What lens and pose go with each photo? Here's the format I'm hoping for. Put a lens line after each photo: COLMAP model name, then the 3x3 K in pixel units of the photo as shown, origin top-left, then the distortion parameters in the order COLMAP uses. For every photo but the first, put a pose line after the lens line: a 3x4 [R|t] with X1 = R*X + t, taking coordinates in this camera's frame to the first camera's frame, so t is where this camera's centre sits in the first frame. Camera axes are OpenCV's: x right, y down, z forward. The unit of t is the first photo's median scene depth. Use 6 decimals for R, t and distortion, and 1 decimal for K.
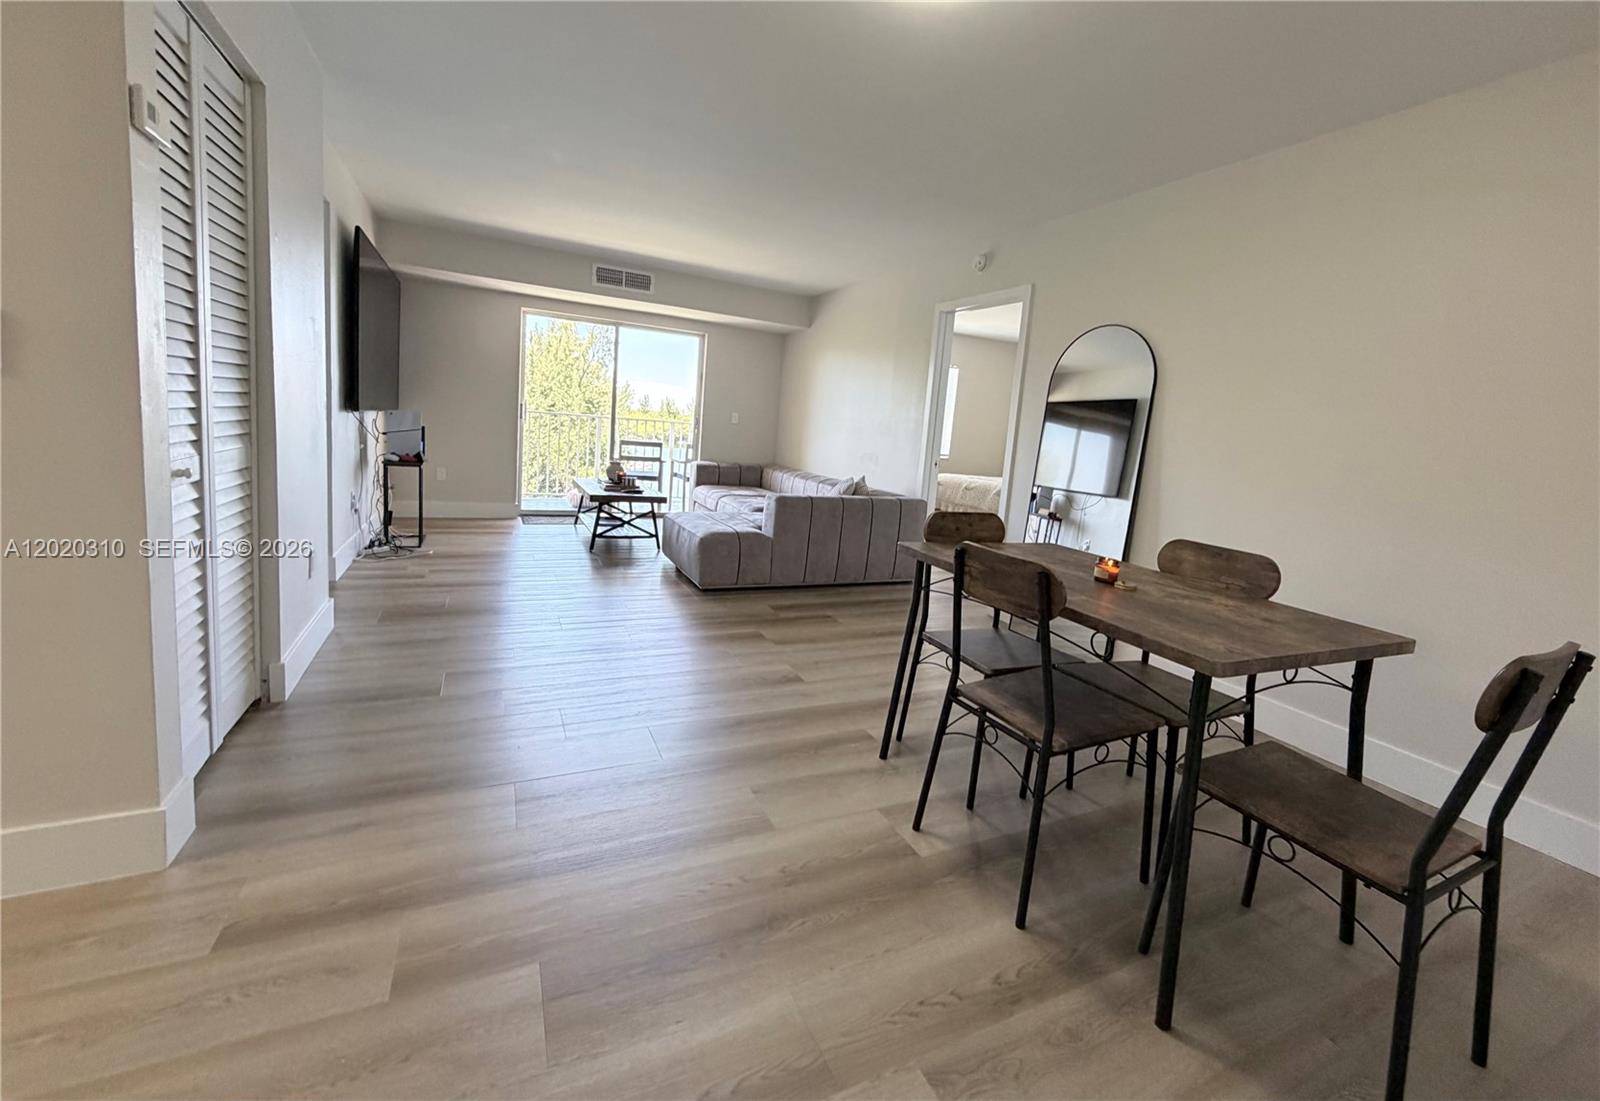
lens RADIAL K [[651.7, 0, 804.5], [0, 651.7, 507.6], [0, 0, 1]] dist [-0.000133, 0.000016]
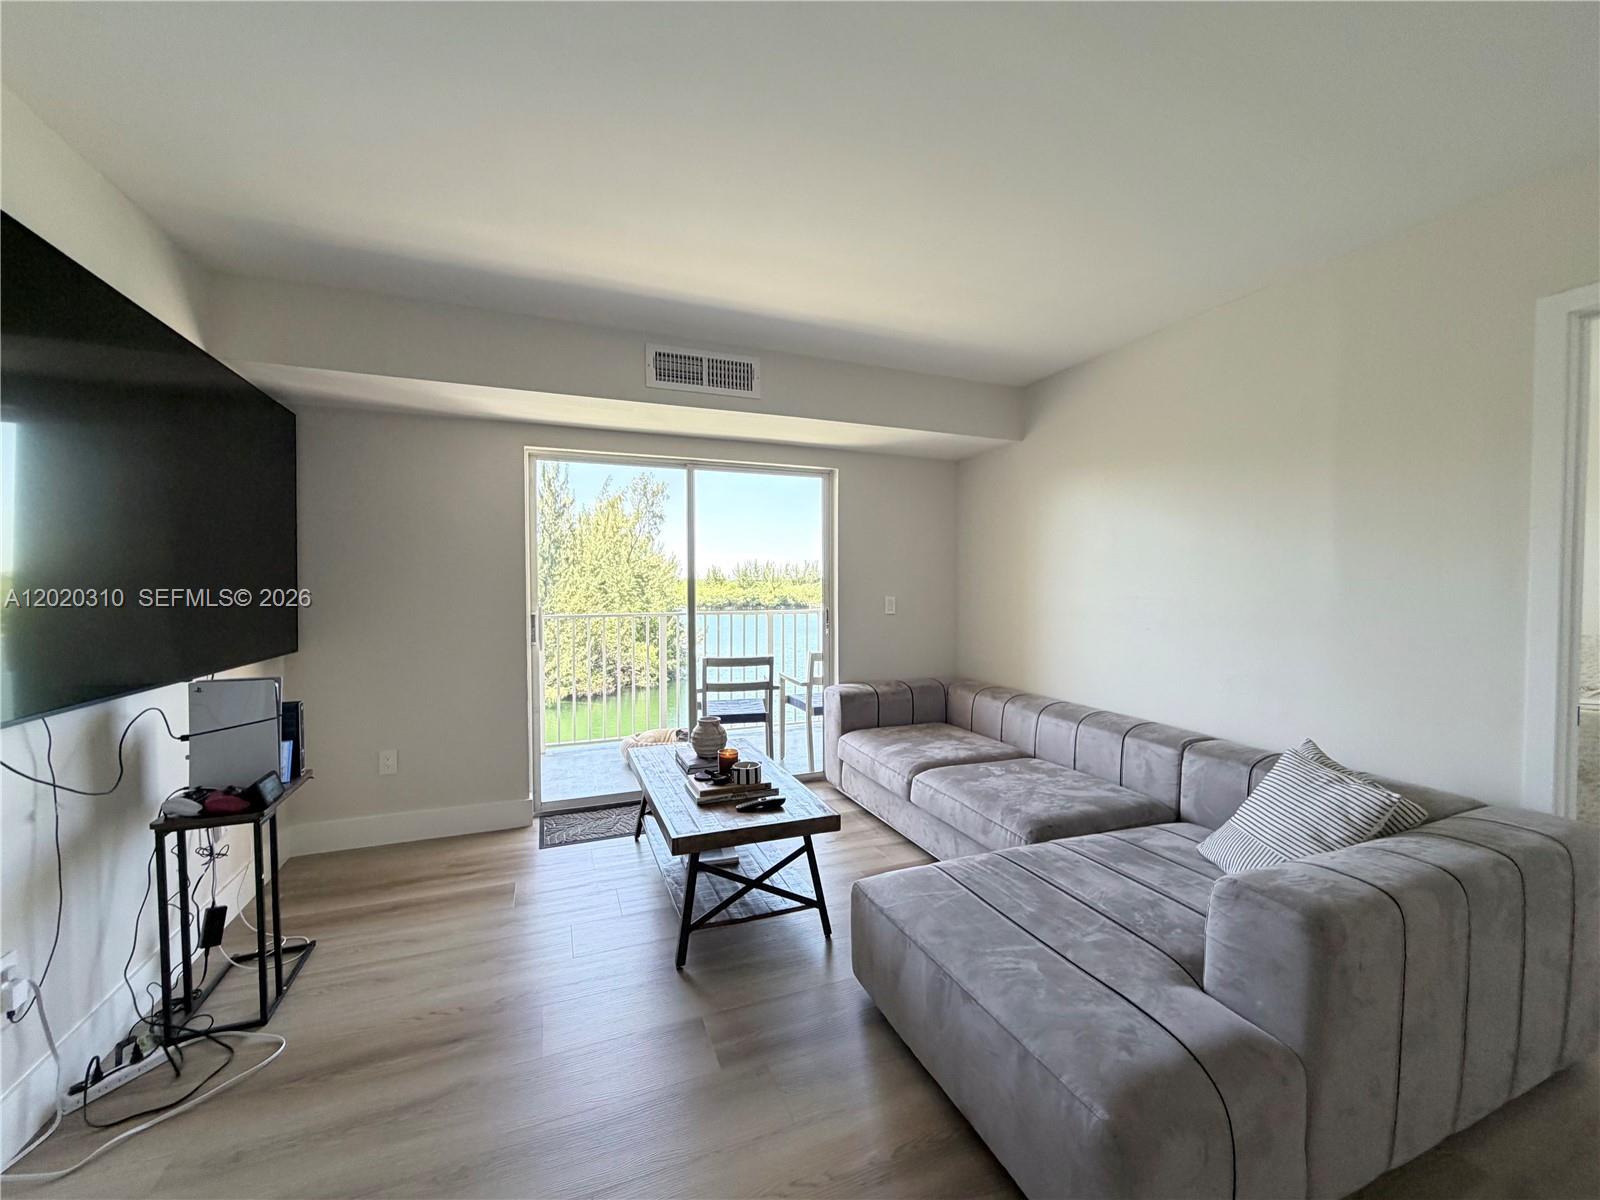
lens RADIAL K [[642.0, 0, 799.5], [0, 642.0, 601.9], [0, 0, 1]] dist [-0.001793, -0.000186]
pose [[0.994308, -0.078058, -0.072518, -0.150536], [0.070840, 0.992733, -0.097278, -0.092190], [0.079585, 0.091587, 0.992612, 0.428268]]
